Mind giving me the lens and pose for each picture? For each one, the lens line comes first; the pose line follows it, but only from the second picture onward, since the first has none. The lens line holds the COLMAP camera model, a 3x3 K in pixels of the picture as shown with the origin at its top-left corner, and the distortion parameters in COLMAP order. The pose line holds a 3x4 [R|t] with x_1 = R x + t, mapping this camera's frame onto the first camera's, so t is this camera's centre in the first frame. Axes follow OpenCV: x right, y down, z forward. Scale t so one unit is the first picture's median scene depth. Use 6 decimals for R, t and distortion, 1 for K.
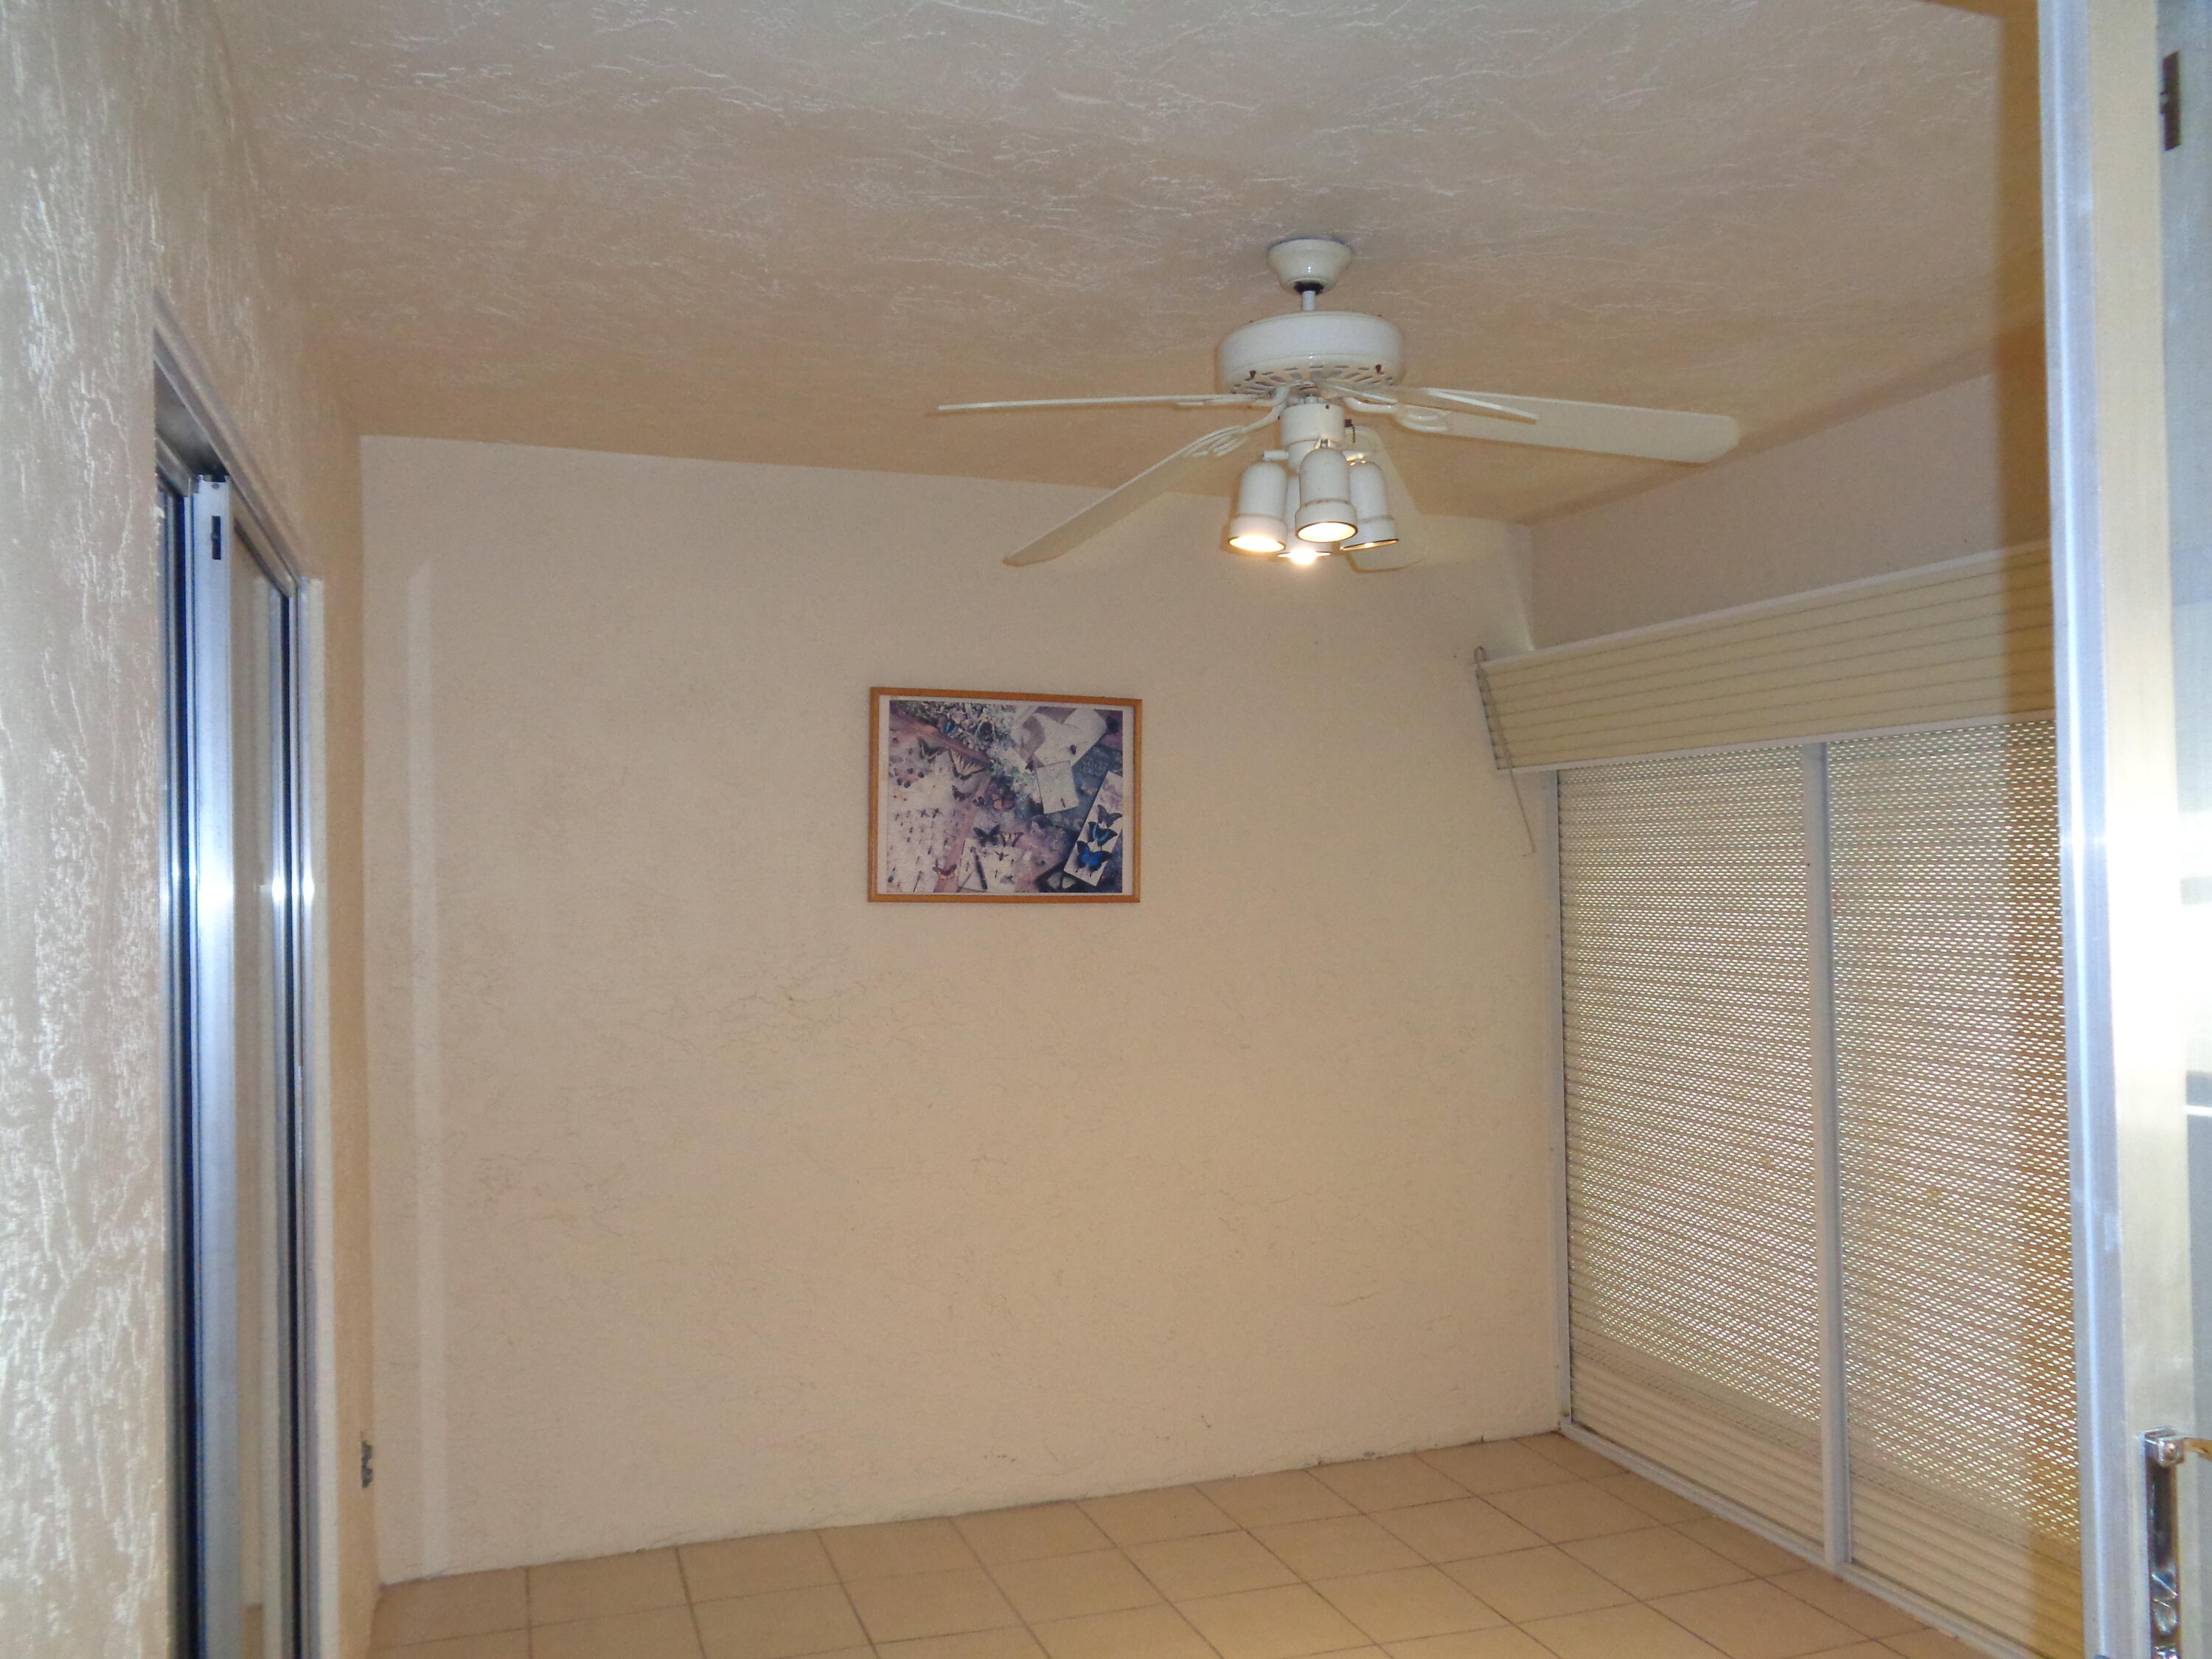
lens RADIAL K [[1669.6, 0, 1115.2], [0, 1669.6, 834.4], [0, 0, 1]] dist [-0.007506, 0.005618]
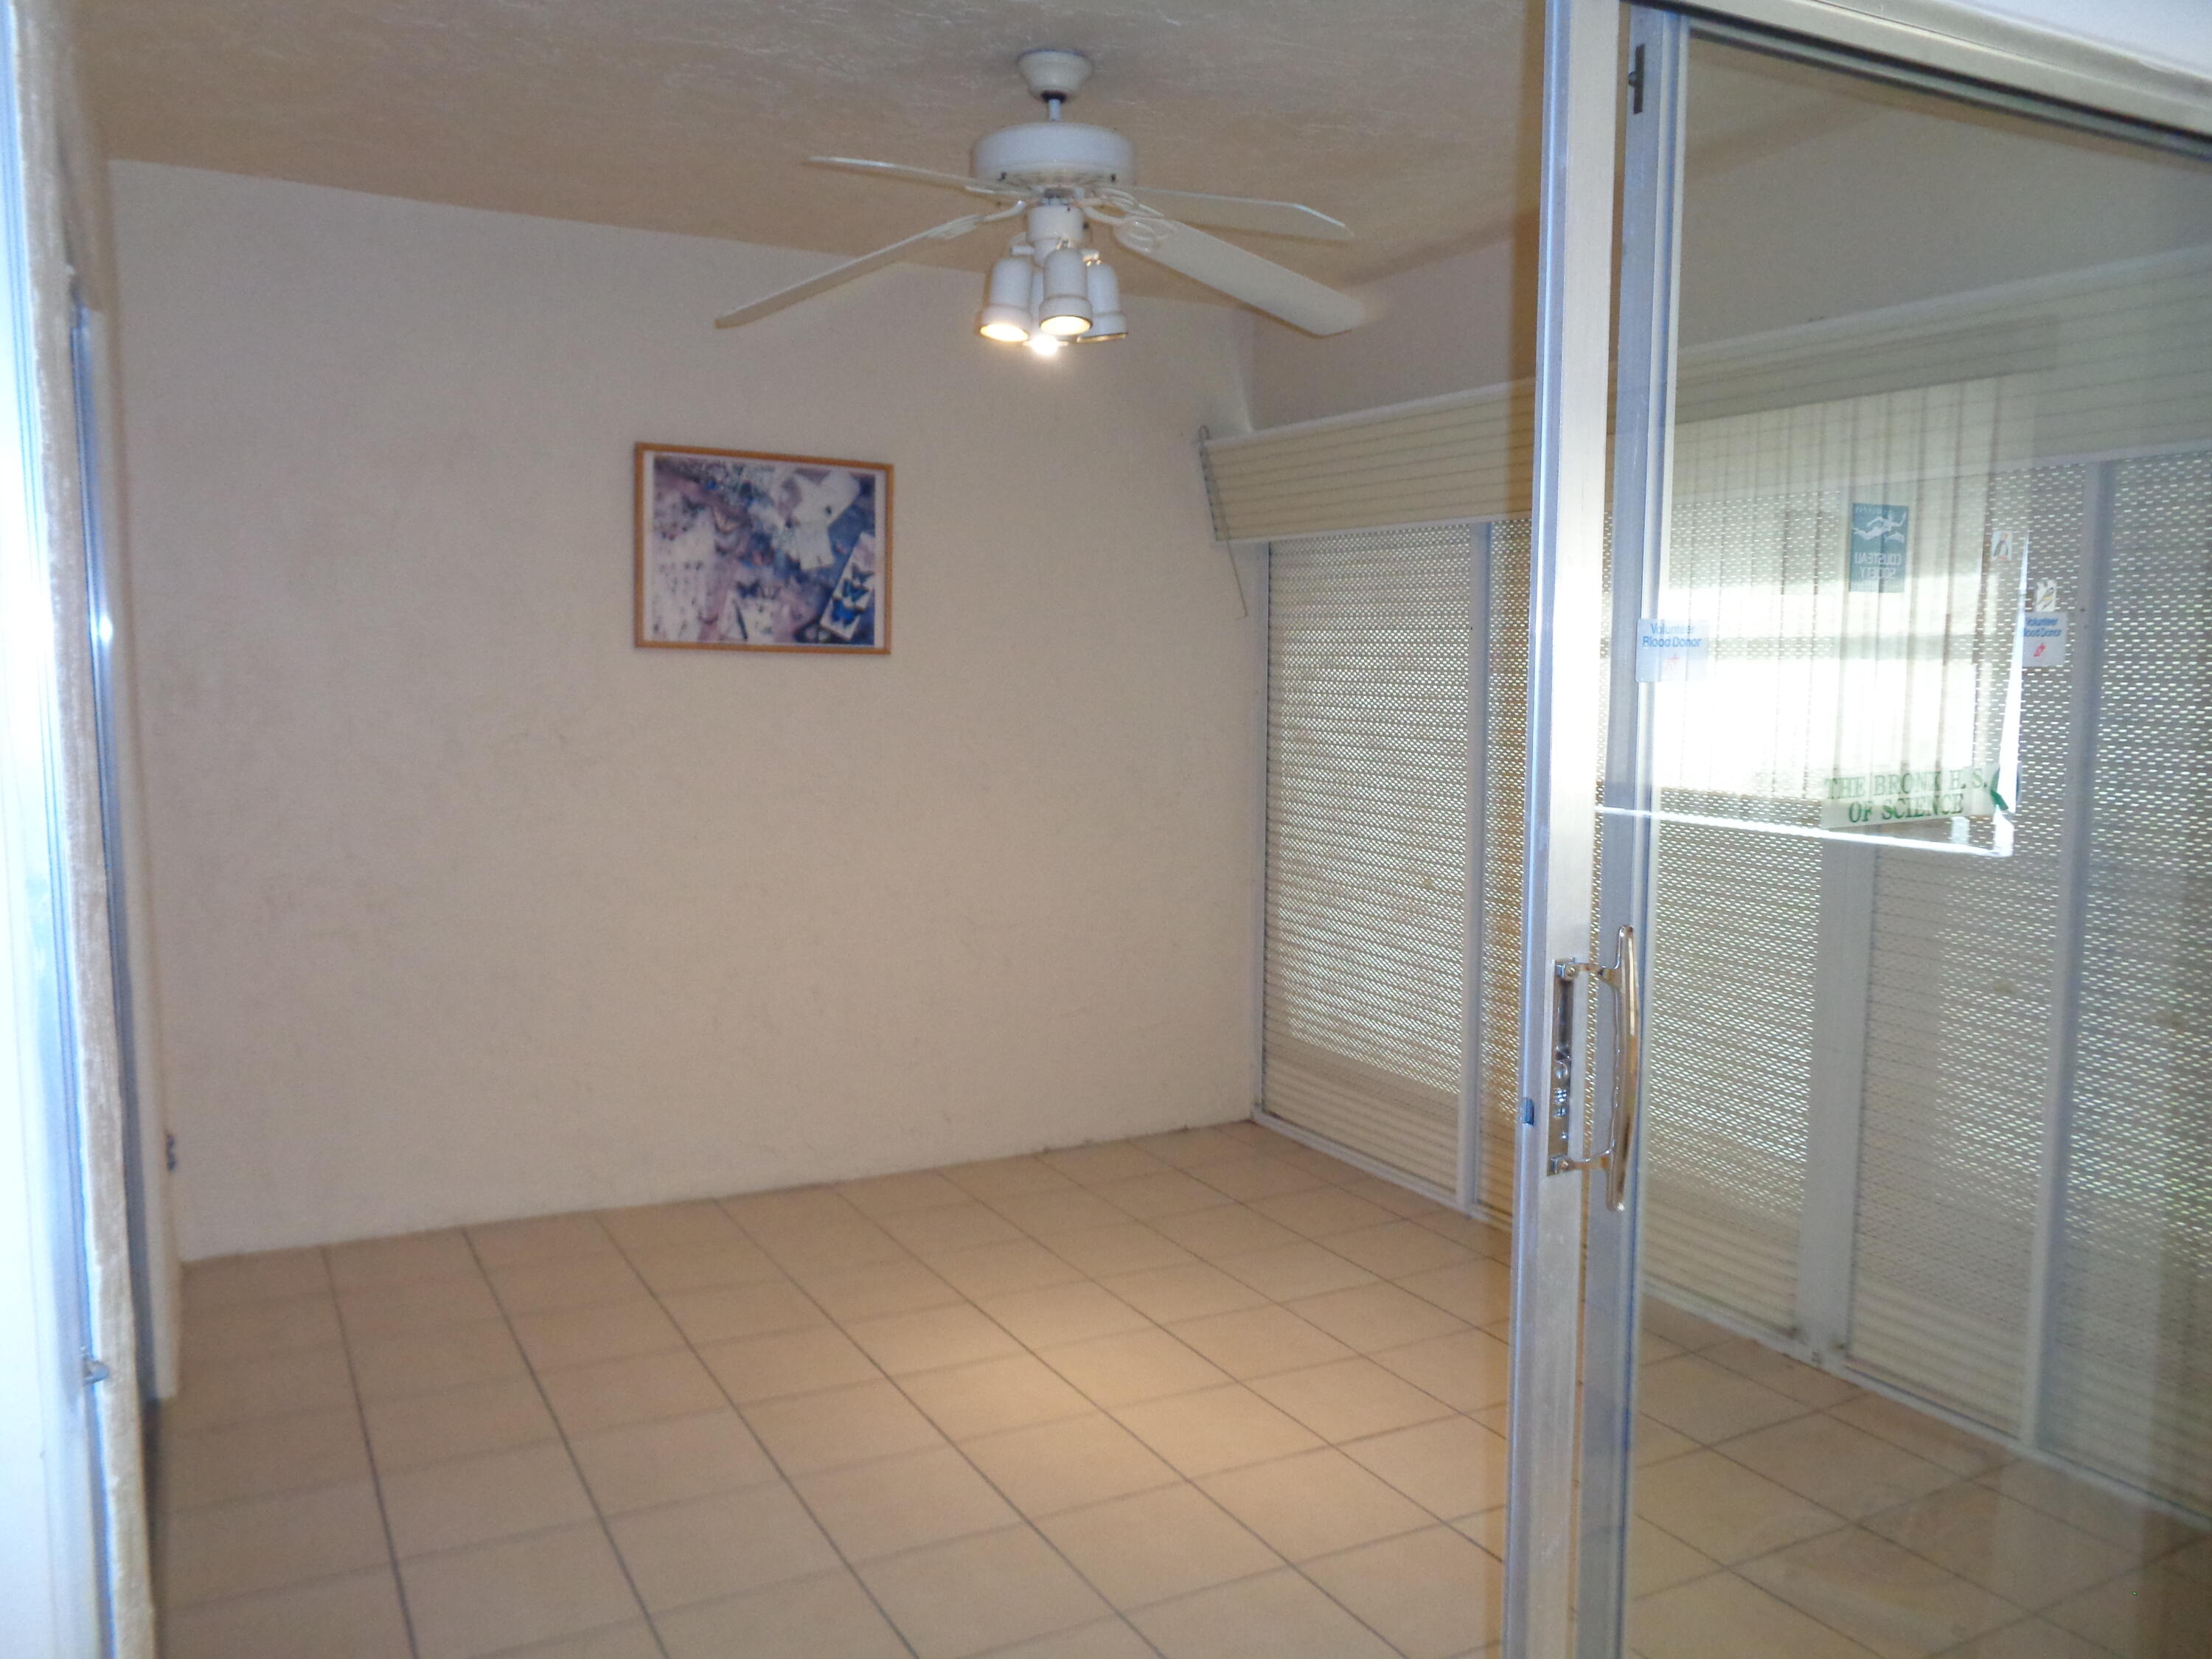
lens RADIAL K [[1705.6, 0, 1098.8], [0, 1705.6, 814.2], [0, 0, 1]] dist [0.059260, 0.004343]
pose [[0.989187, 0.003987, 0.146607, -0.014372], [-0.021643, 0.992654, 0.119034, 0.008408], [-0.145056, -0.120920, 0.982007, -0.129766]]
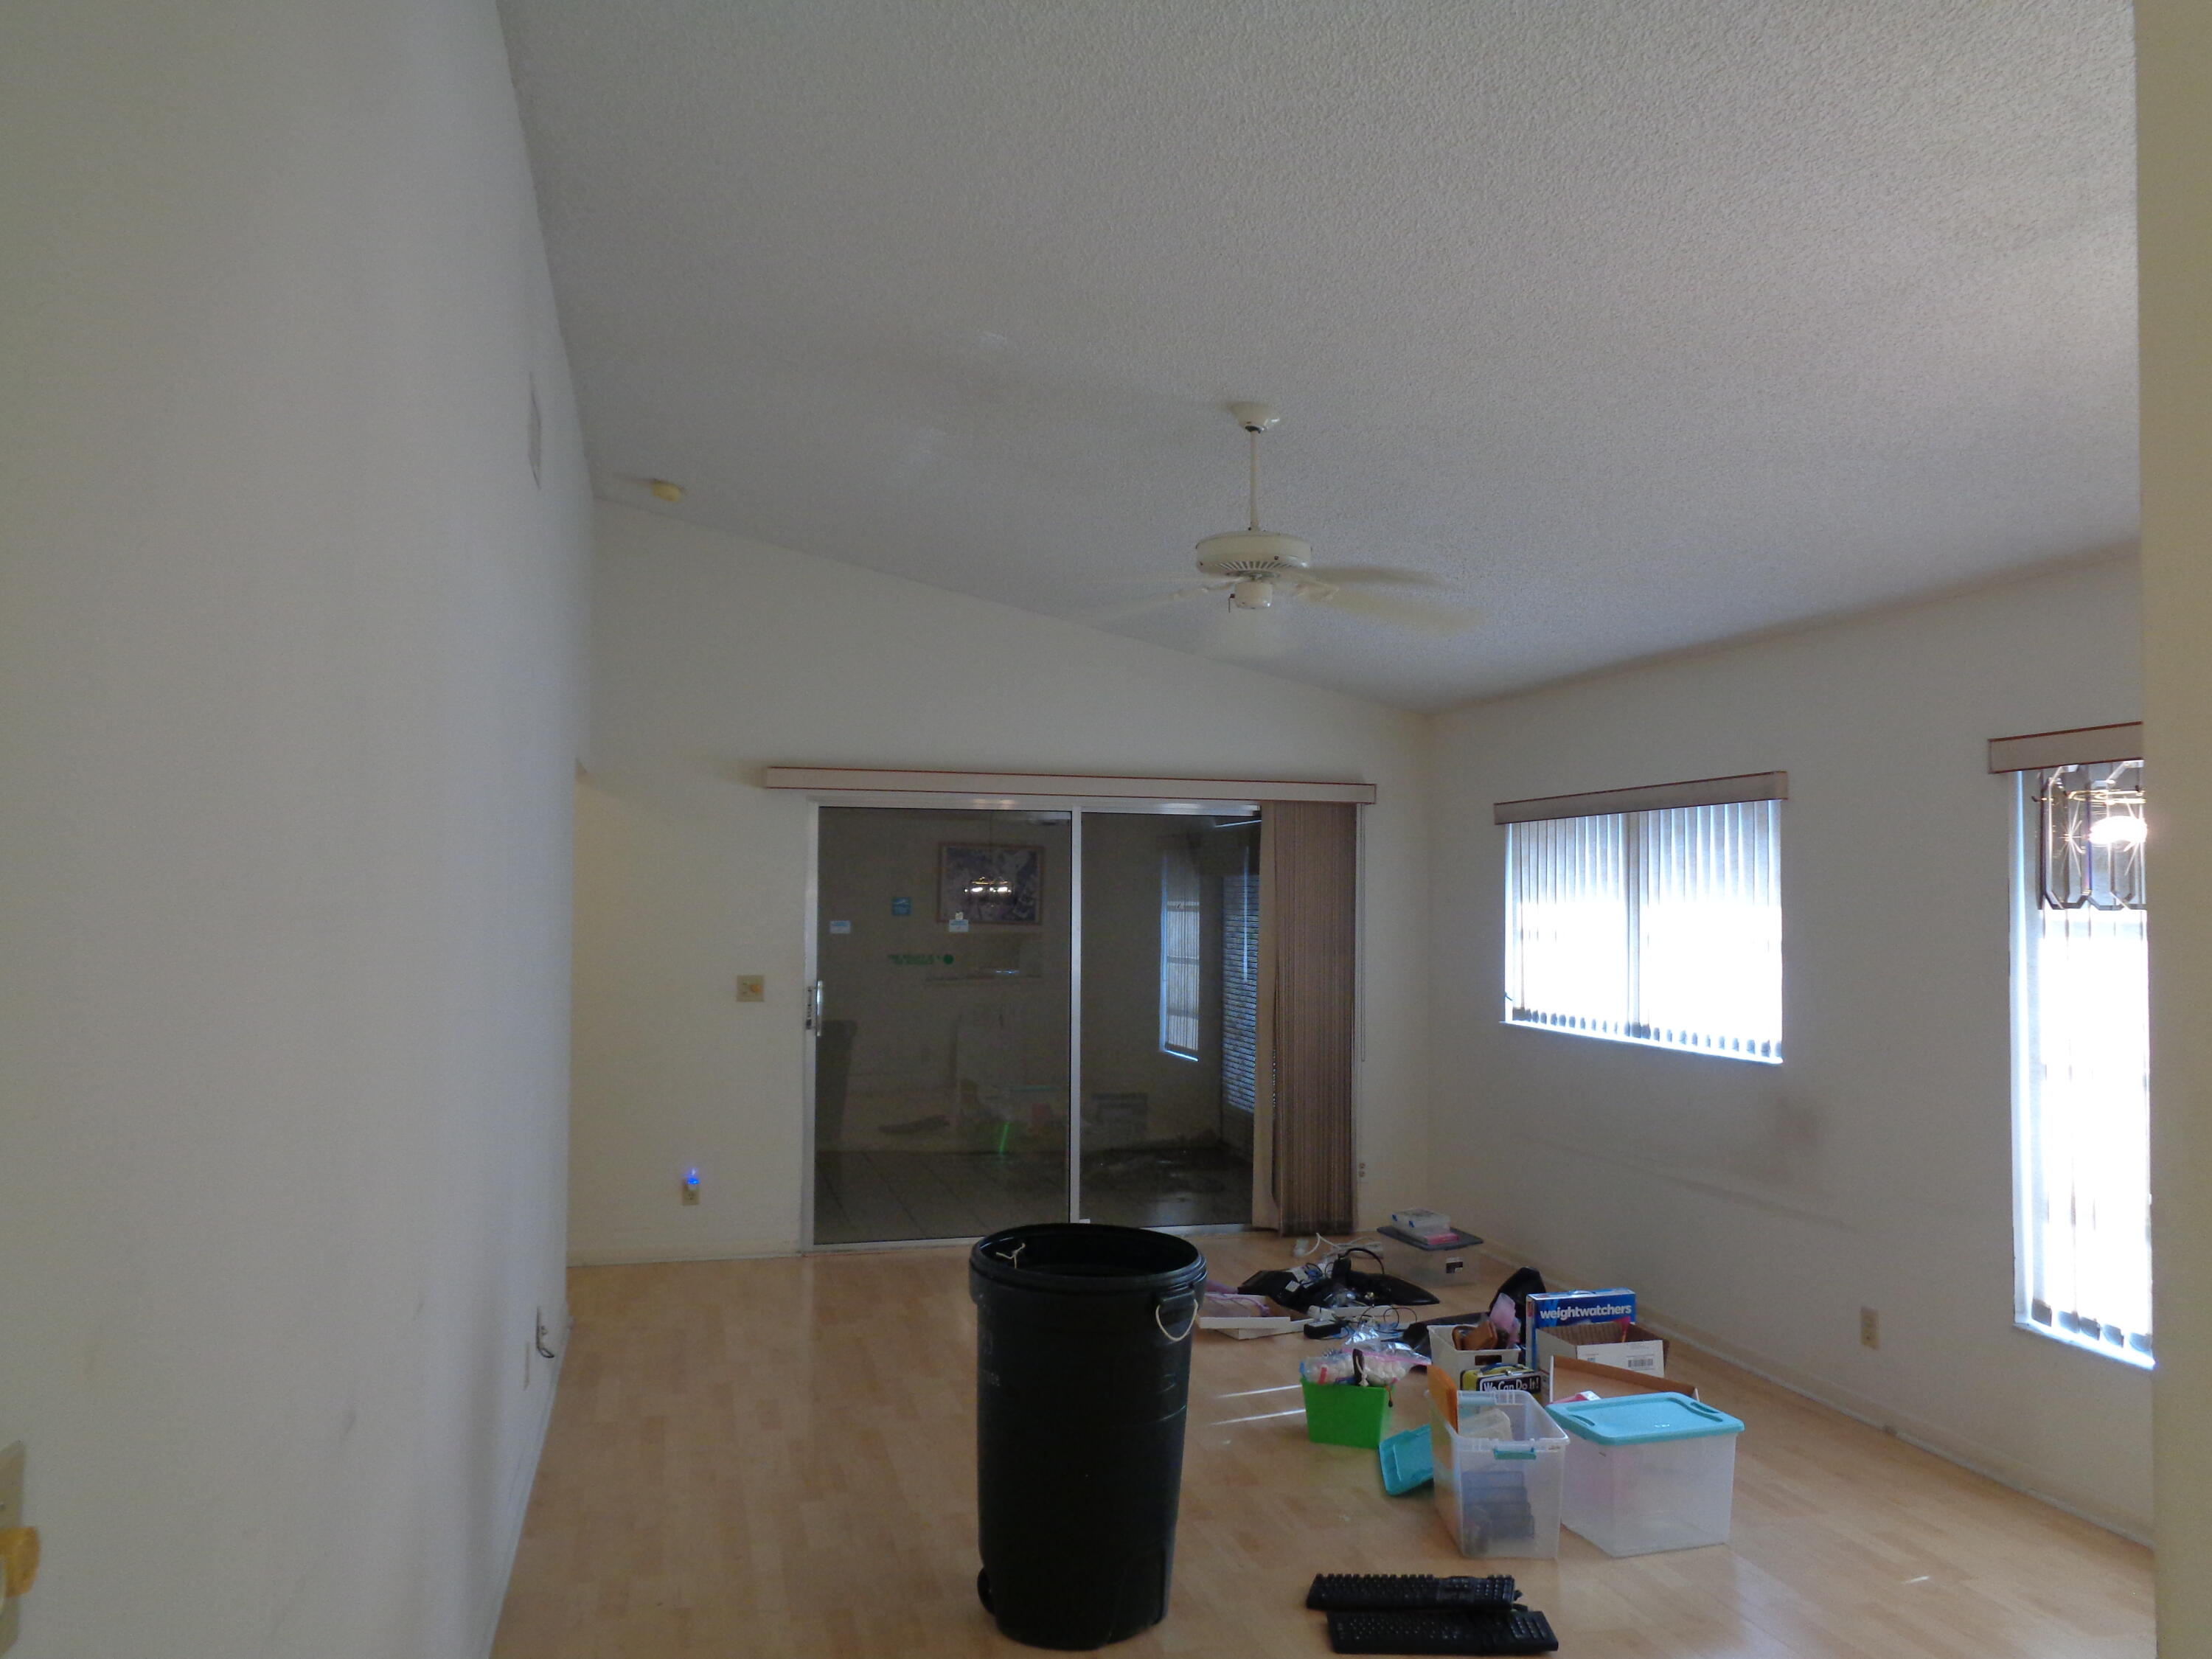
lens RADIAL K [[1669.6, 0, 1115.2], [0, 1669.6, 834.4], [0, 0, 1]] dist [-0.007506, 0.005618]
pose [[0.994249, 0.023167, -0.104559, 0.409958], [-0.026147, 0.999287, -0.027224, -0.034294], [0.103854, 0.029801, 0.994146, -1.626794]]
